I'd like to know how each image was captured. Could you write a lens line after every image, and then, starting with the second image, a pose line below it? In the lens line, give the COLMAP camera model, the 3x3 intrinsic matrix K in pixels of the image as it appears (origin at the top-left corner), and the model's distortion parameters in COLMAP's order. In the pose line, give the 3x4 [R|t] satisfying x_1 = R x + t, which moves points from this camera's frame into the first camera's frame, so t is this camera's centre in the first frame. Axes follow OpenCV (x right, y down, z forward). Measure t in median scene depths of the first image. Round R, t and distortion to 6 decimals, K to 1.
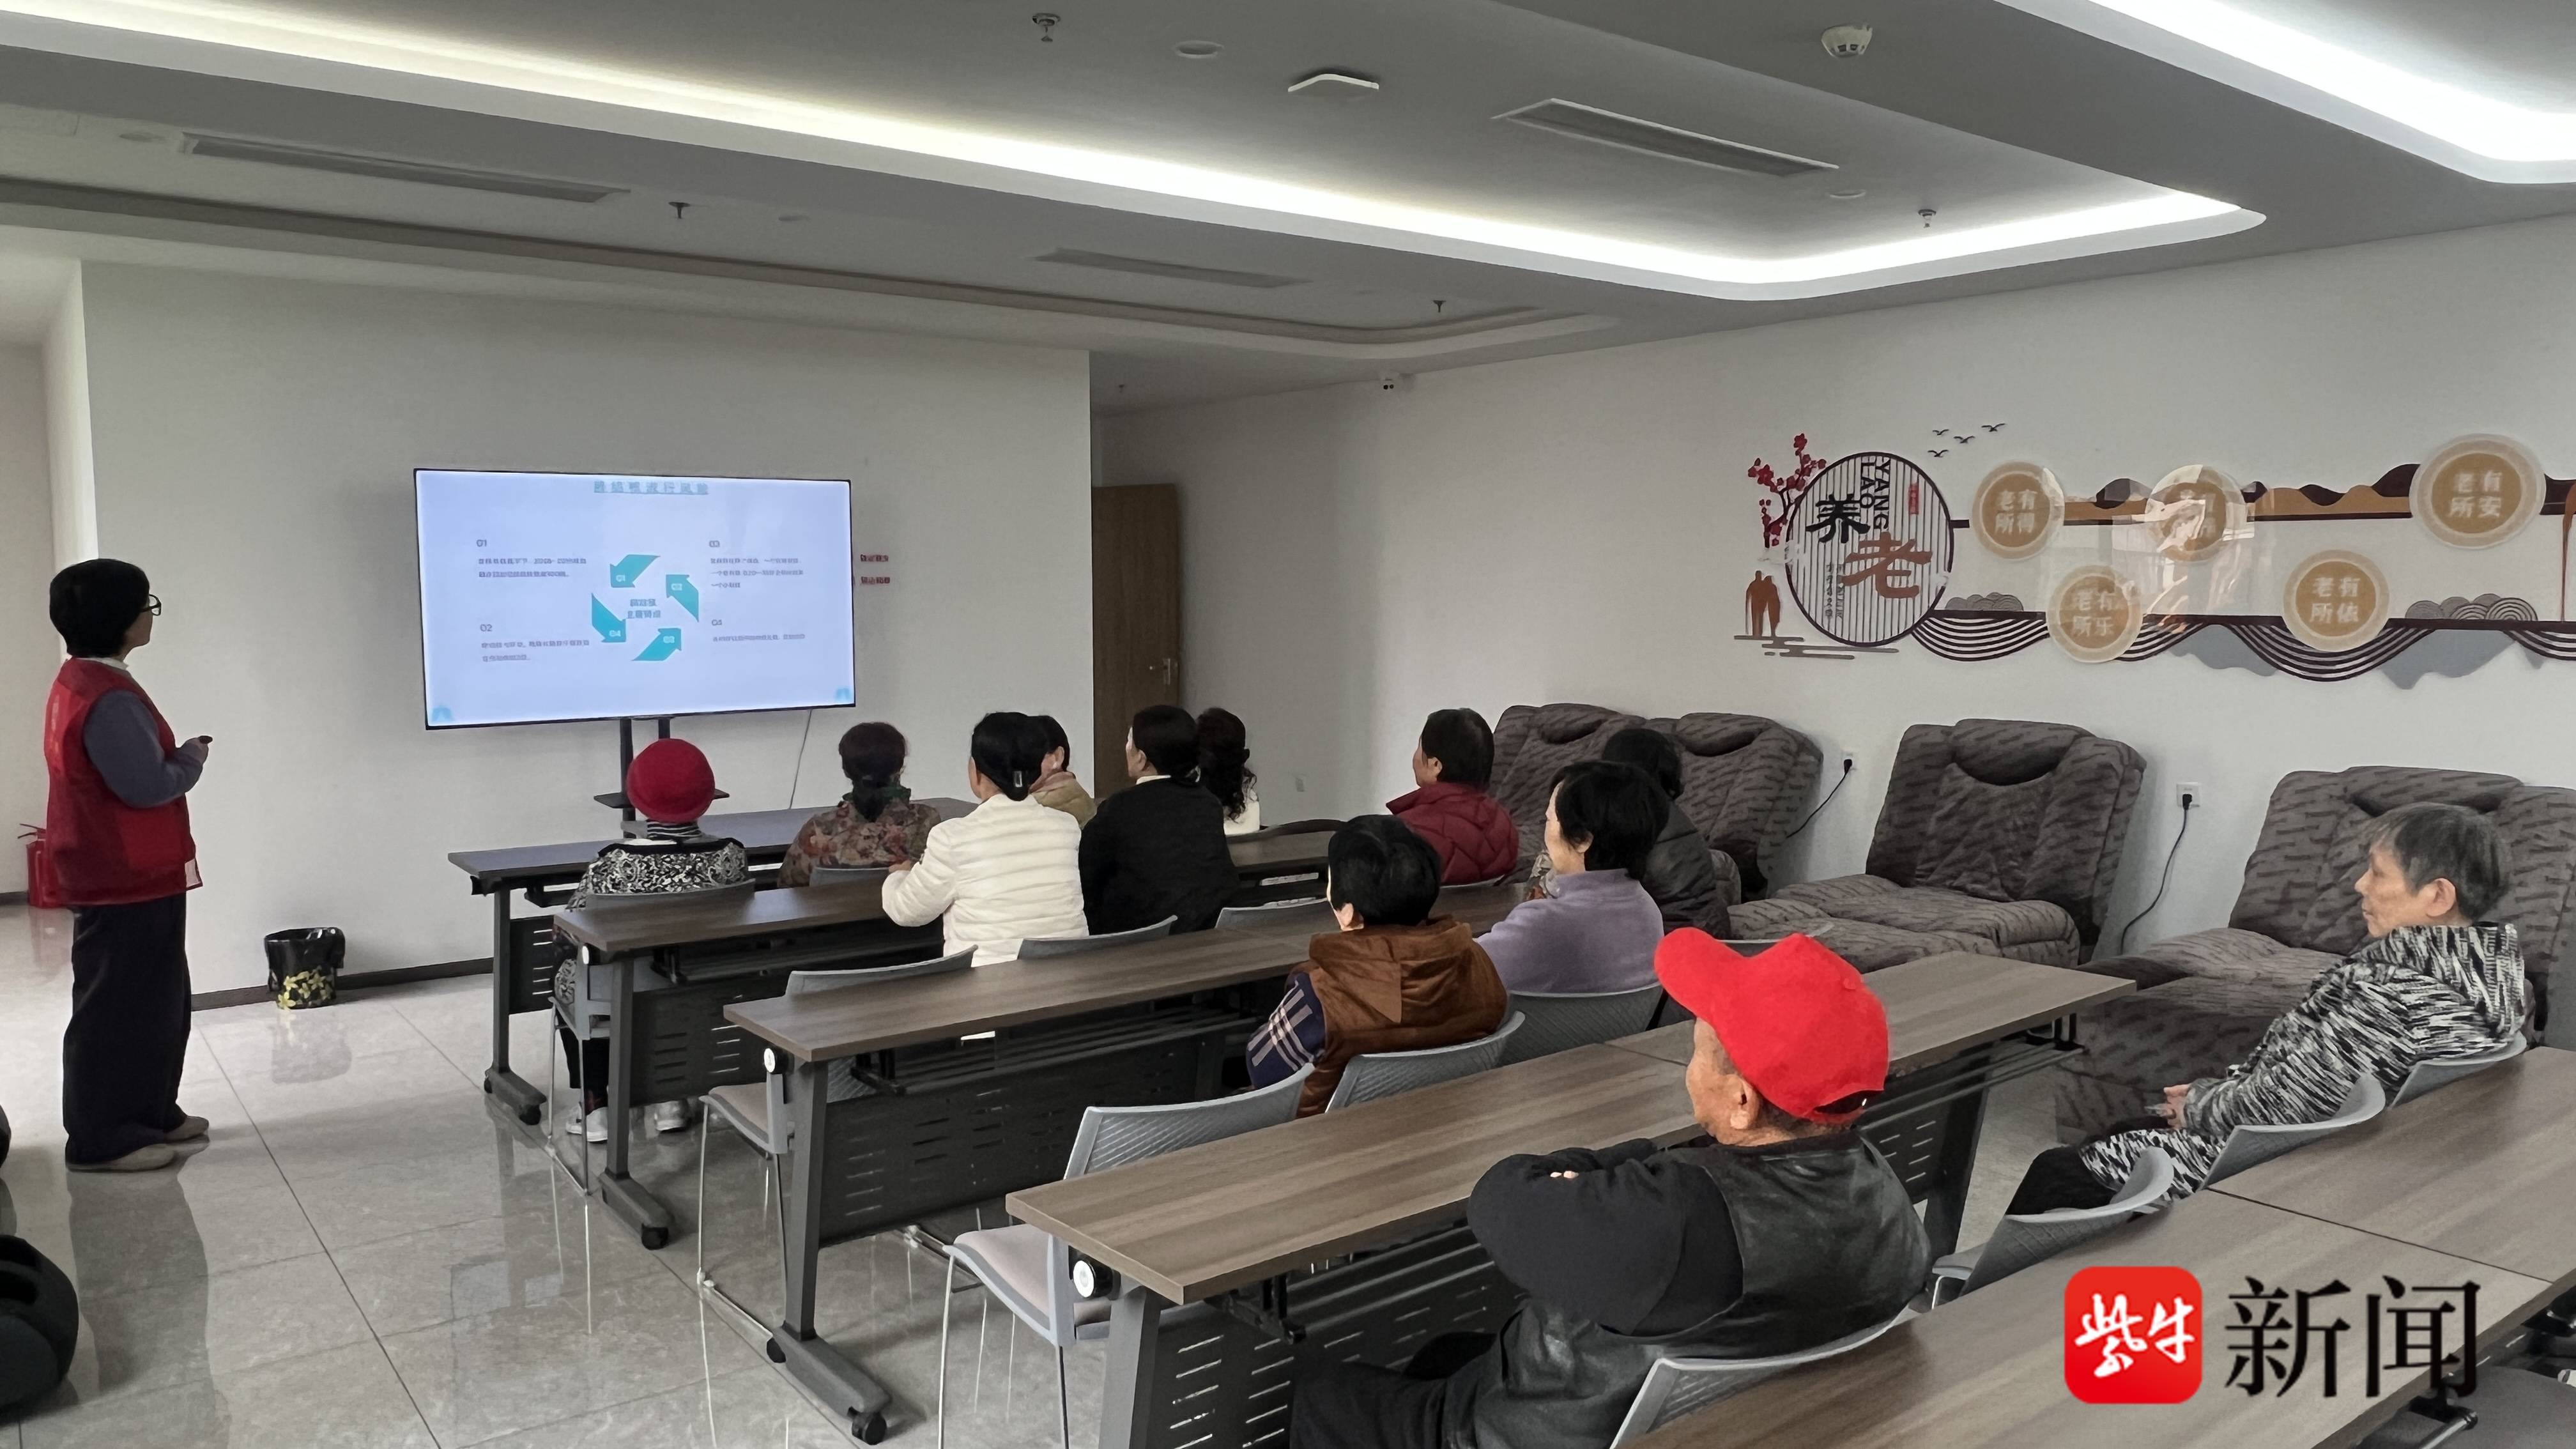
lens RADIAL K [[1751.8, 0, 1279.2], [0, 1751.8, 715.8], [0, 0, 1]] dist [0.162662, 0.002214]
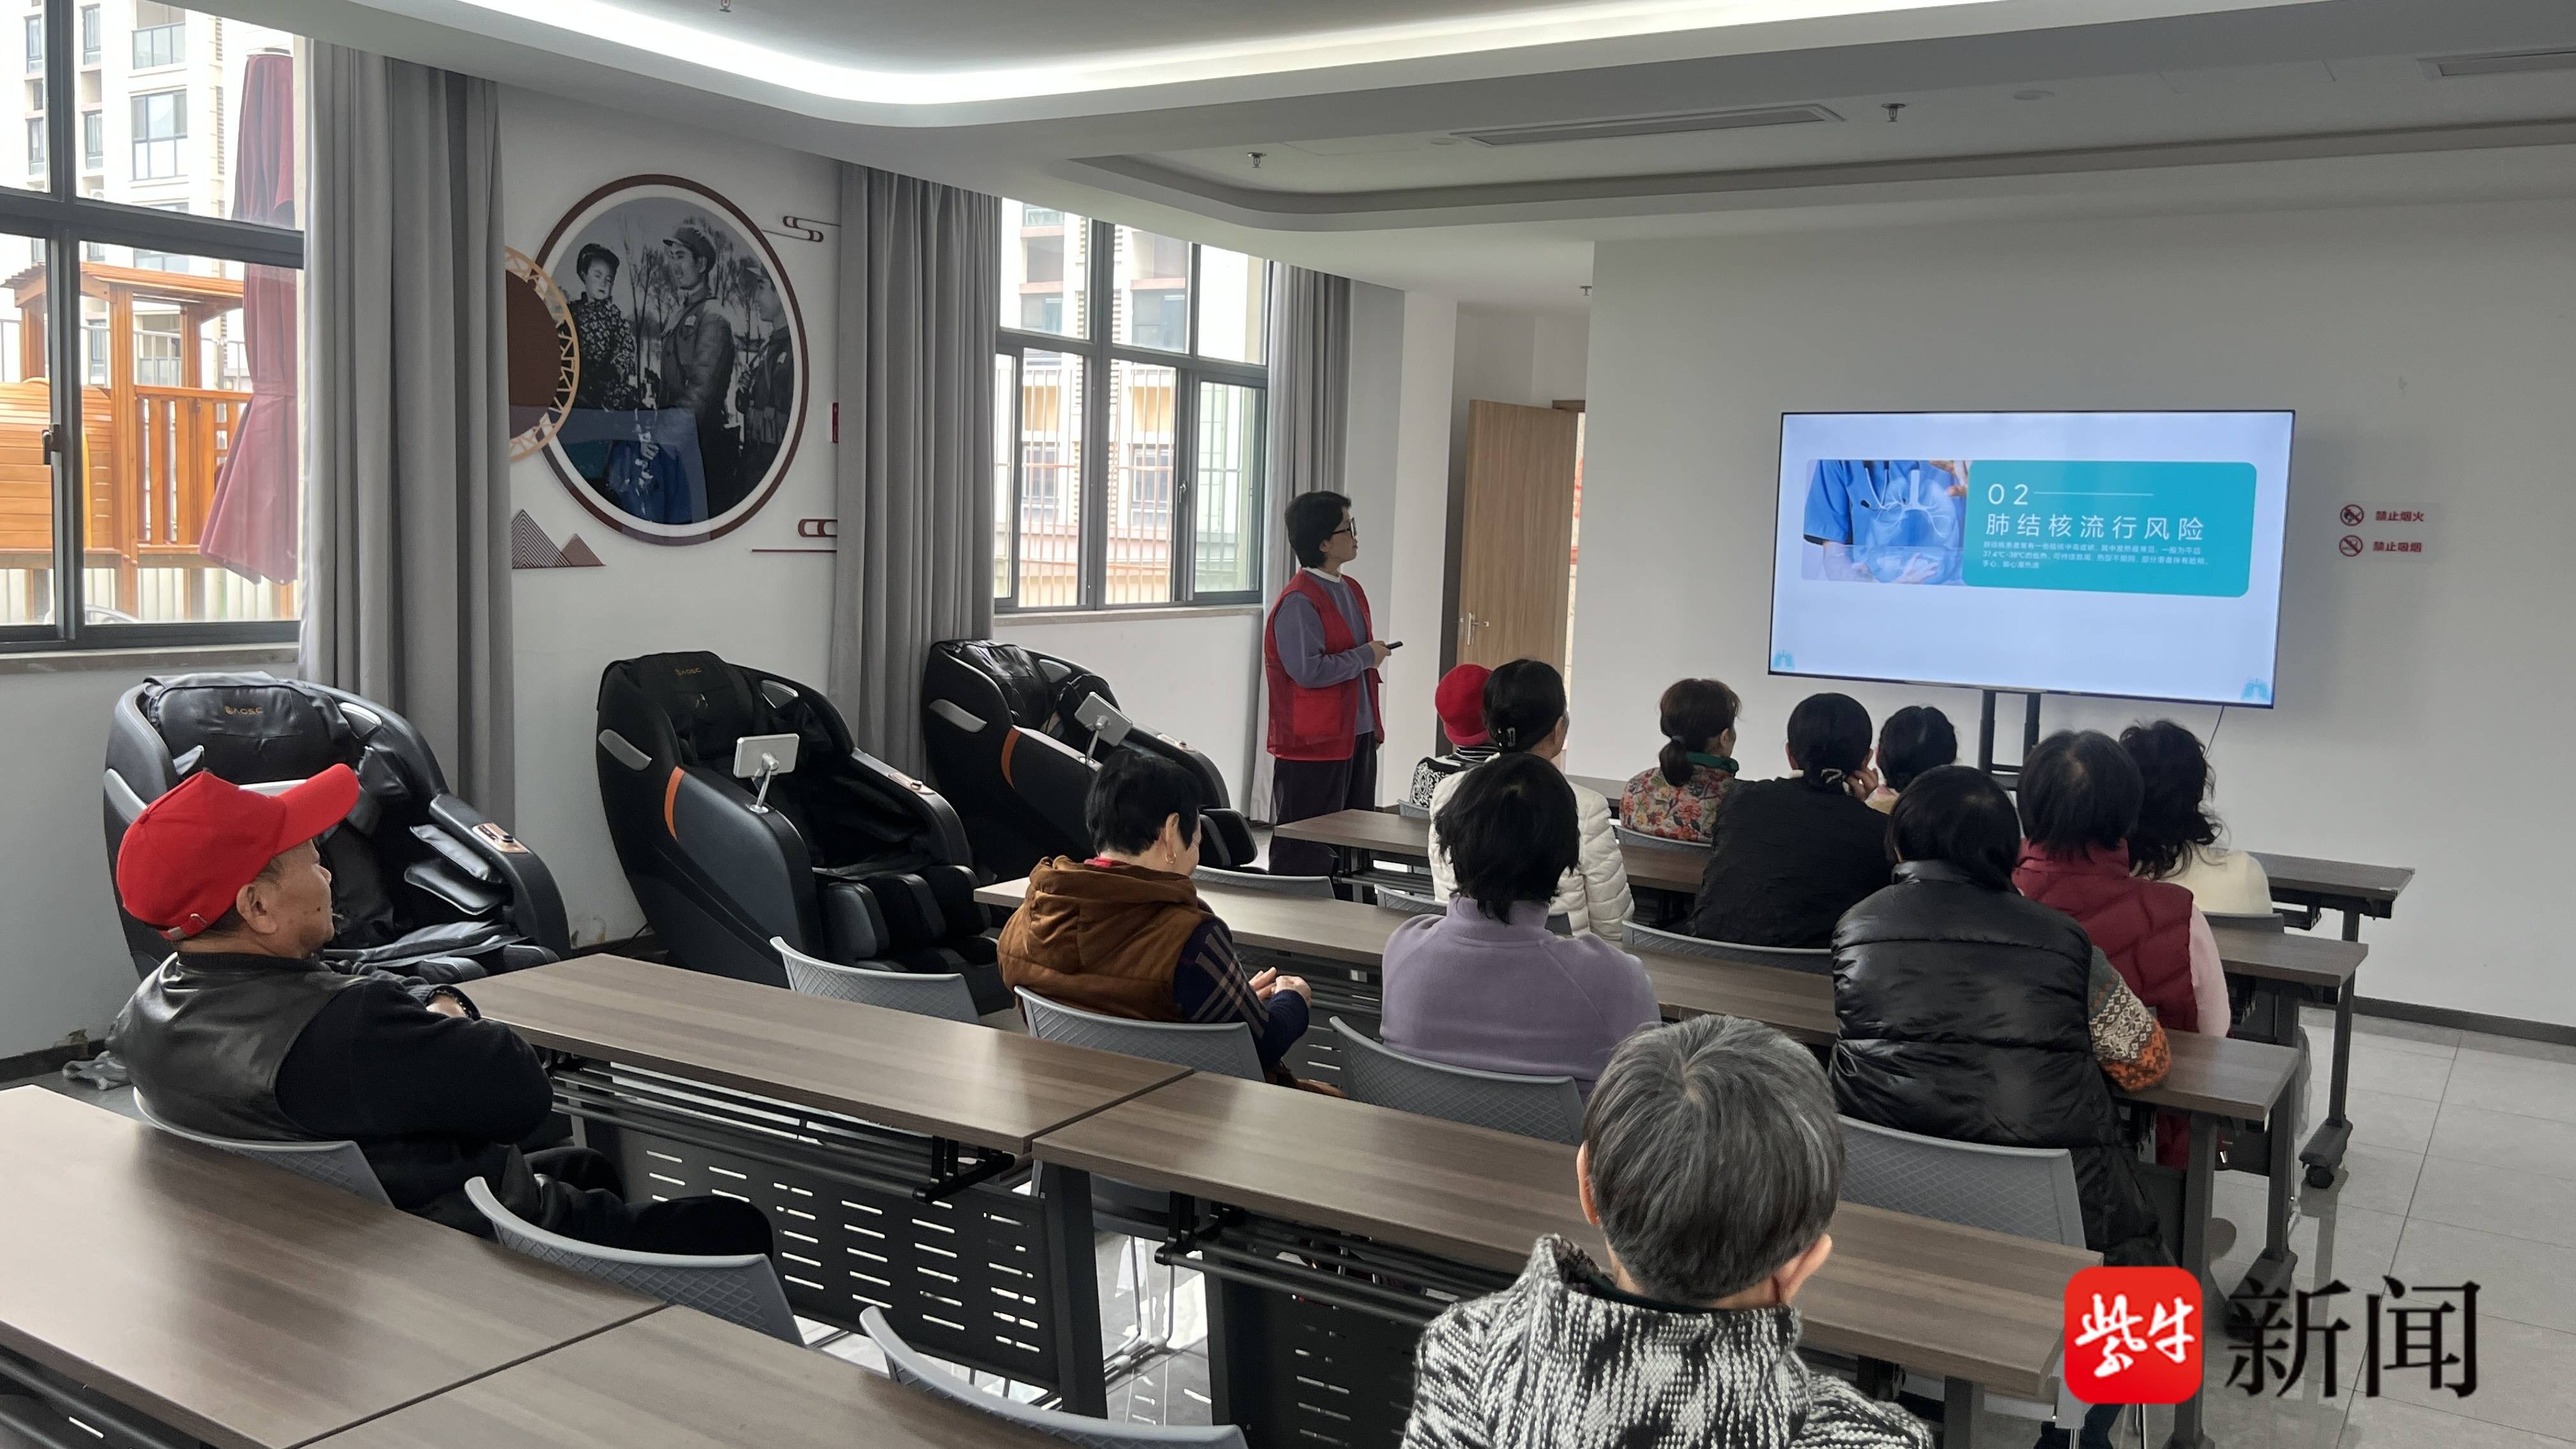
lens RADIAL K [[1976.7, 0, 1298.6], [0, 1976.7, 733.4], [0, 0, 1]] dist [0.138744, -0.287405]
pose [[0.332967, 0.114951, -0.935906, 0.639369], [-0.112278, 0.990313, 0.081688, -0.027172], [0.936230, 0.077883, 0.342648, 0.476858]]
